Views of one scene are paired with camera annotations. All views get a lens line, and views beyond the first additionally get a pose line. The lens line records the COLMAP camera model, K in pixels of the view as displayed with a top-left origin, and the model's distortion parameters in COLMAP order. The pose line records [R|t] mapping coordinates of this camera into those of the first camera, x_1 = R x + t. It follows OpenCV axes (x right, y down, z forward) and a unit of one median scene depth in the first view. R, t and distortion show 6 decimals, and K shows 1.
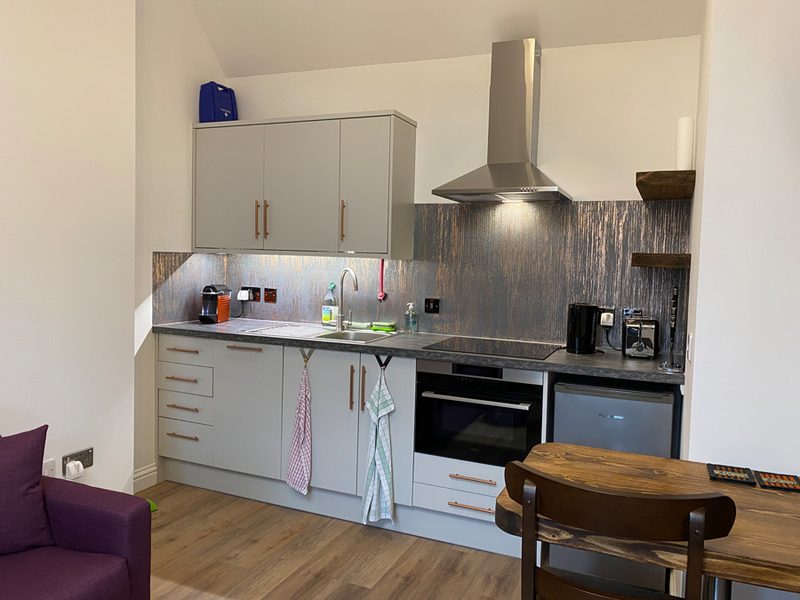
lens RADIAL K [[612.8, 0, 400.5], [0, 612.8, 297.6], [0, 0, 1]] dist [0.075217, -0.258615]
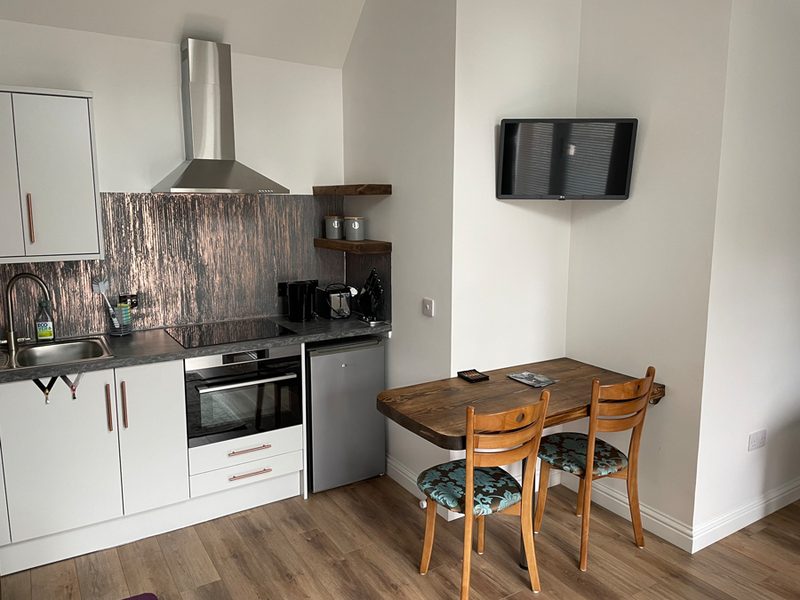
lens RADIAL K [[612.1, 0, 400.0], [0, 612.1, 300.0], [0, 0, 1]] dist [0.074325, -0.094693]
pose [[0.564624, -0.157346, 0.810211, -0.549780], [0.067249, 0.987166, 0.144847, -0.112217], [-0.822604, -0.027298, 0.567959, 0.126433]]
